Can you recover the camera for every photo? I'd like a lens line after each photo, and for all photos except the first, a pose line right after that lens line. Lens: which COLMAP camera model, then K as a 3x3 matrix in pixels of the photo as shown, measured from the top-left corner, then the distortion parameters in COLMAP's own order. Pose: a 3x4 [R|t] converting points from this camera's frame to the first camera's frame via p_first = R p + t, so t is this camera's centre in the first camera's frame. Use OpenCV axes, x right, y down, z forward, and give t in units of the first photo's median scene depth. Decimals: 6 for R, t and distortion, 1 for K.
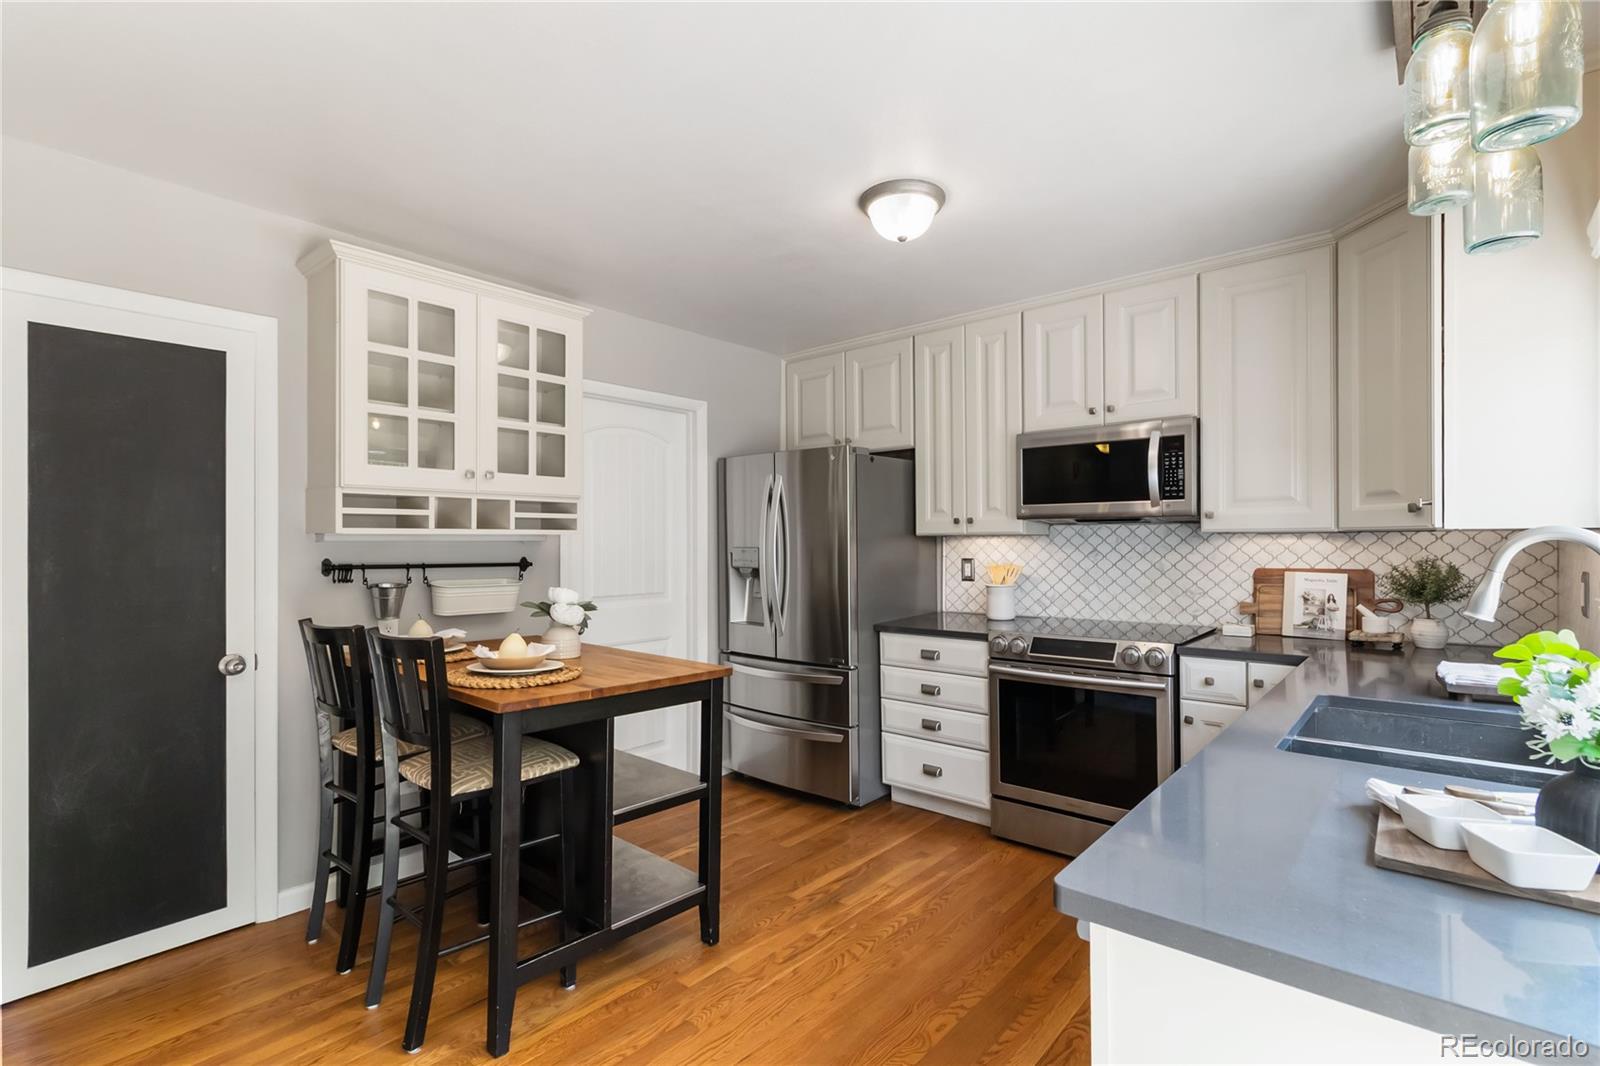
lens RADIAL K [[745.2, 0, 817.7], [0, 745.2, 540.4], [0, 0, 1]] dist [0.008586, 0.000961]
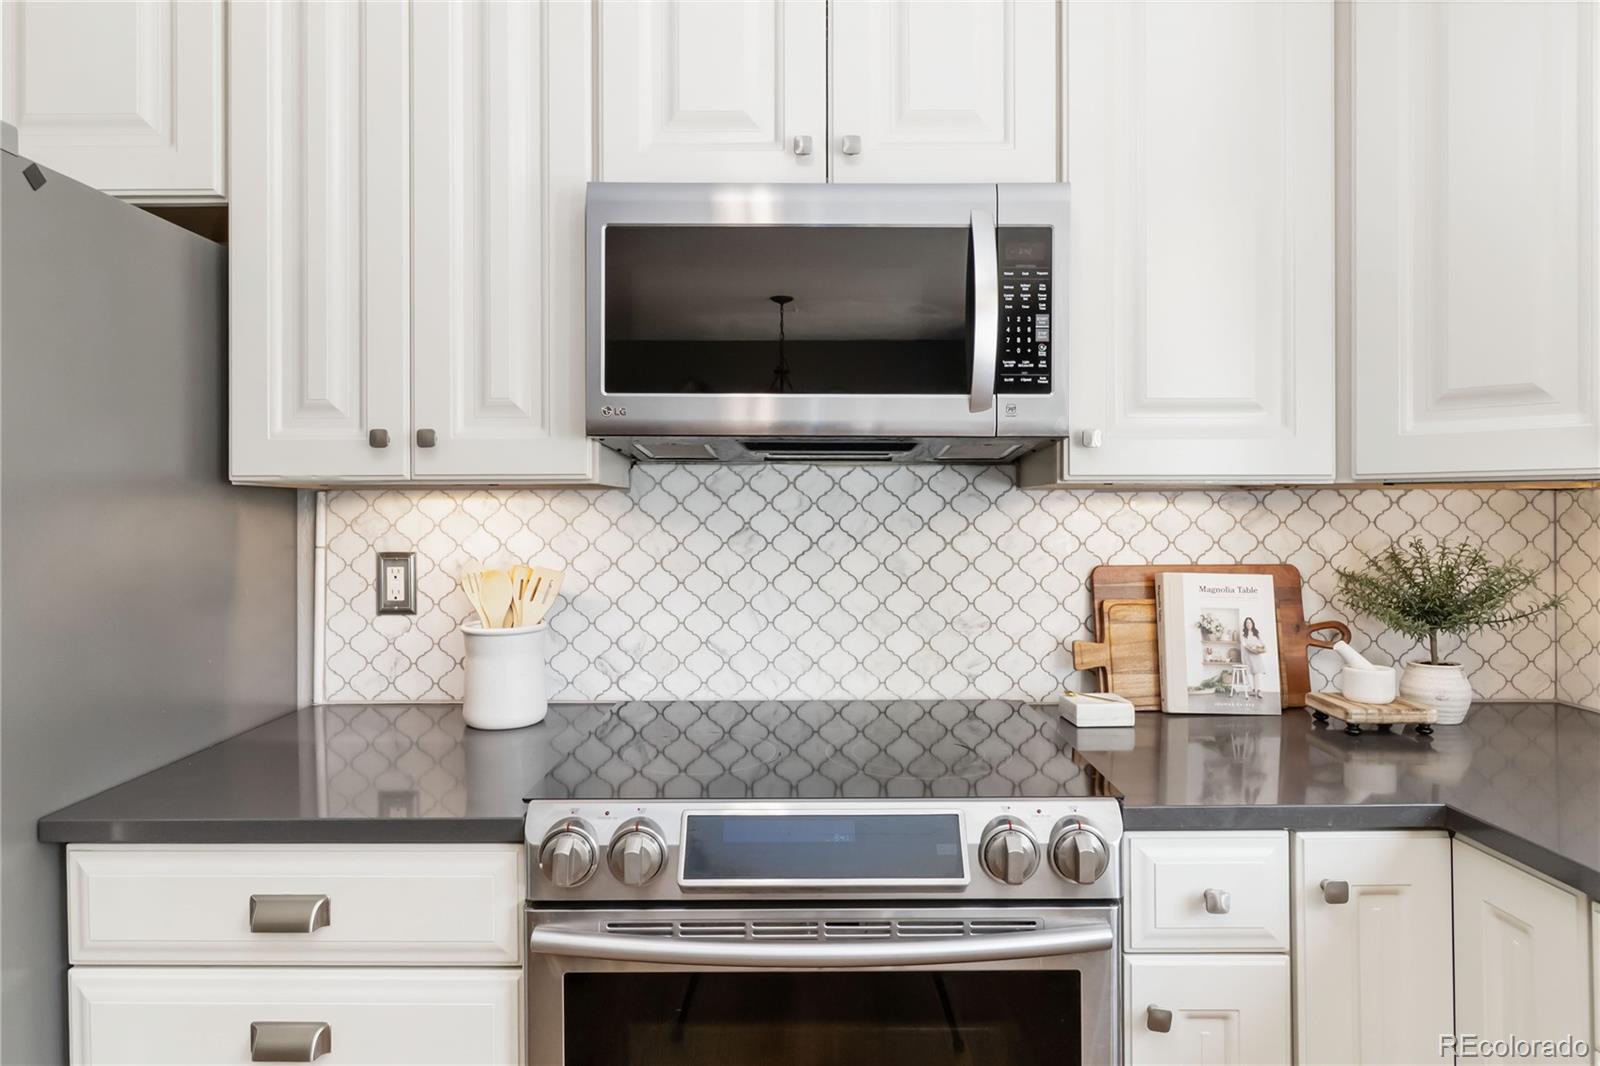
lens RADIAL K [[929.9, 0, 802.5], [0, 929.9, 511.1], [0, 0, 1]] dist [-0.004151, 0.000341]
pose [[0.767610, 0.008985, 0.640854, 0.080905], [-0.004588, 0.999953, -0.008524, 0.009153], [-0.640901, 0.003603, 0.767615, 0.660515]]
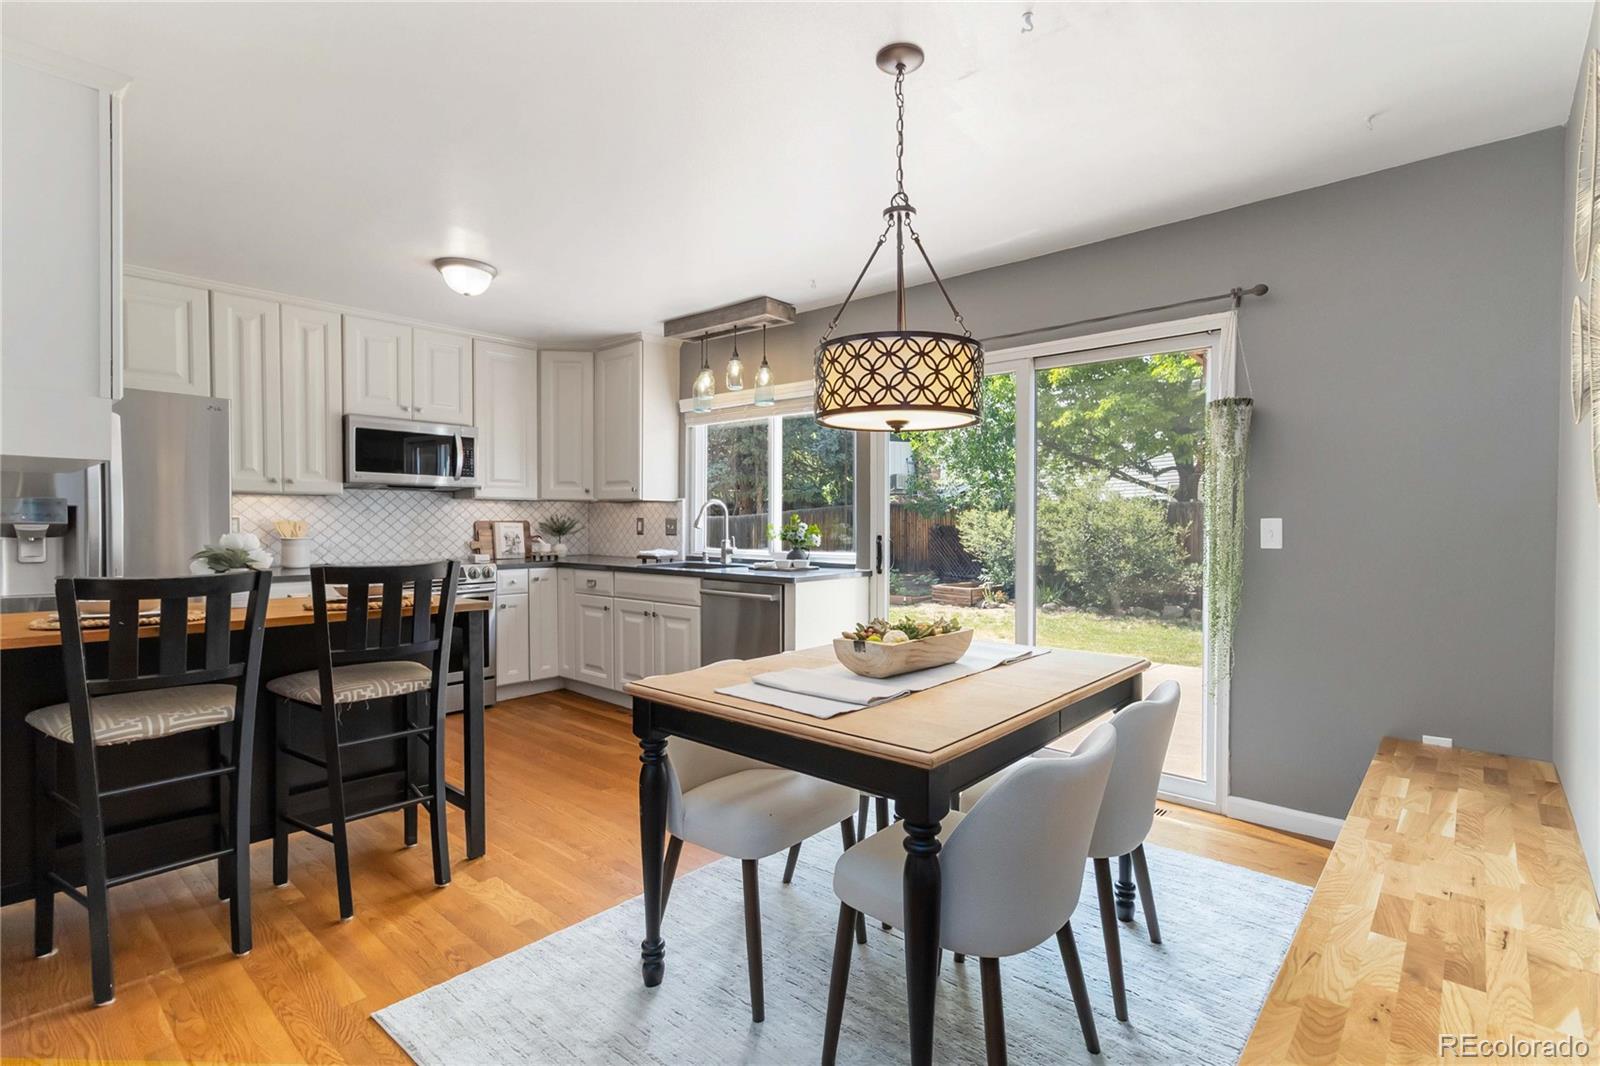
lens RADIAL K [[745.2, 0, 833.6], [0, 745.2, 538.7], [0, 0, 1]] dist [0.008586, 0.000961]
pose [[-0.005374, -0.020198, 0.999782, -1.057129], [-0.007163, 0.999771, 0.020159, 0.036641], [-0.999960, -0.007053, -0.005517, 0.205482]]
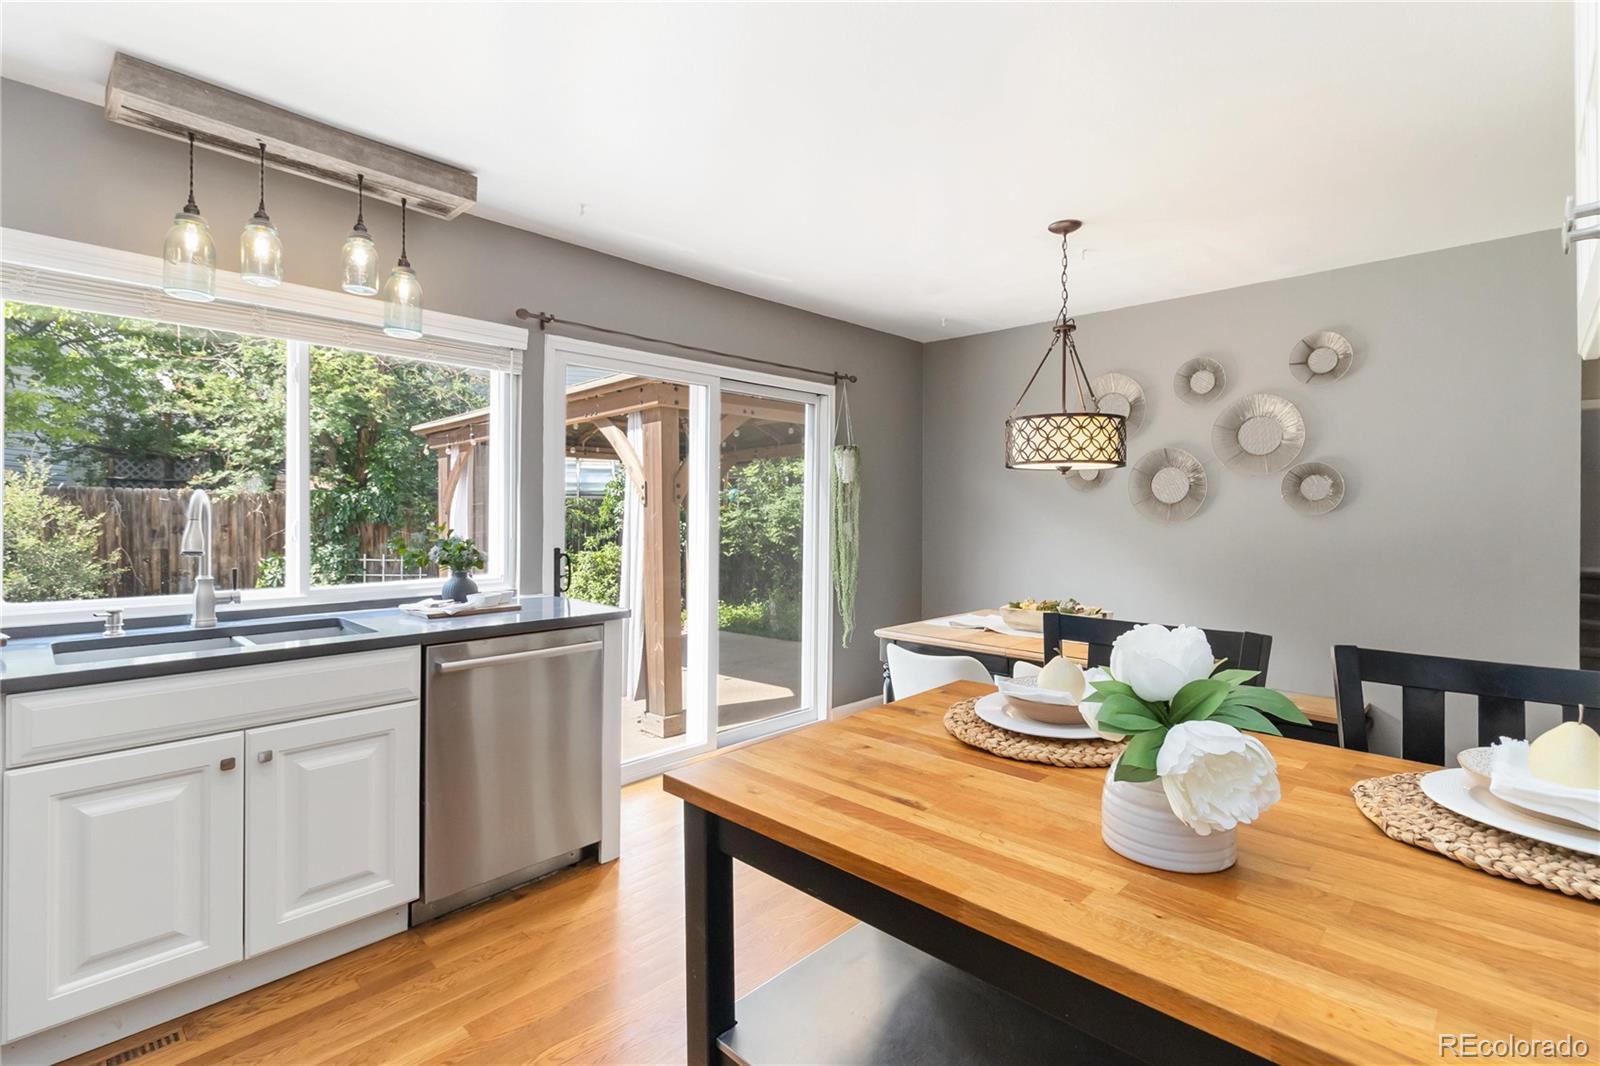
lens RADIAL K [[745.2, 0, 810.6], [0, 745.2, 510.6], [0, 0, 1]] dist [0.008586, 0.000961]
pose [[-0.998172, -0.002255, 0.060390, -0.177238], [-0.002598, 0.999981, -0.005592, 0.010883], [-0.060376, -0.005739, -0.998159, 1.089512]]
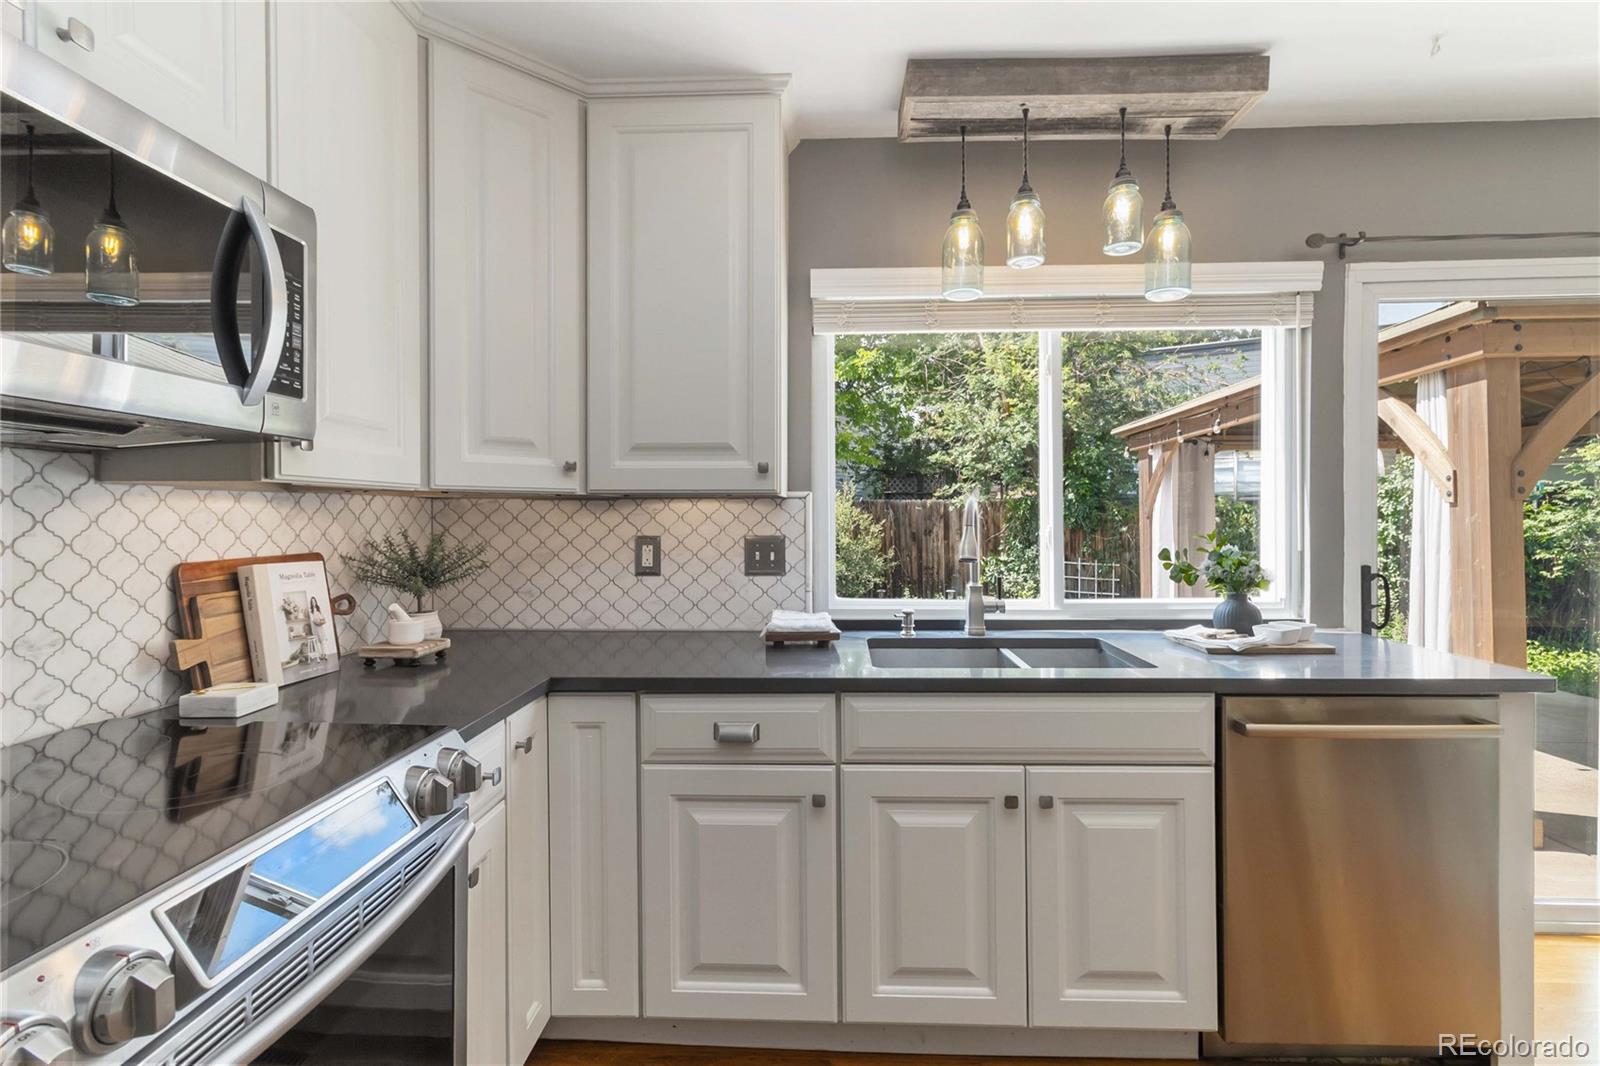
lens RADIAL K [[745.2, 0, 820.0], [0, 745.2, 519.3], [0, 0, 1]] dist [0.008586, 0.000961]
pose [[-0.623898, 0.002185, 0.781503, -0.010649], [0.003104, 0.999995, -0.000318, 0.011598], [-0.781500, 0.002228, -0.623902, 0.956201]]
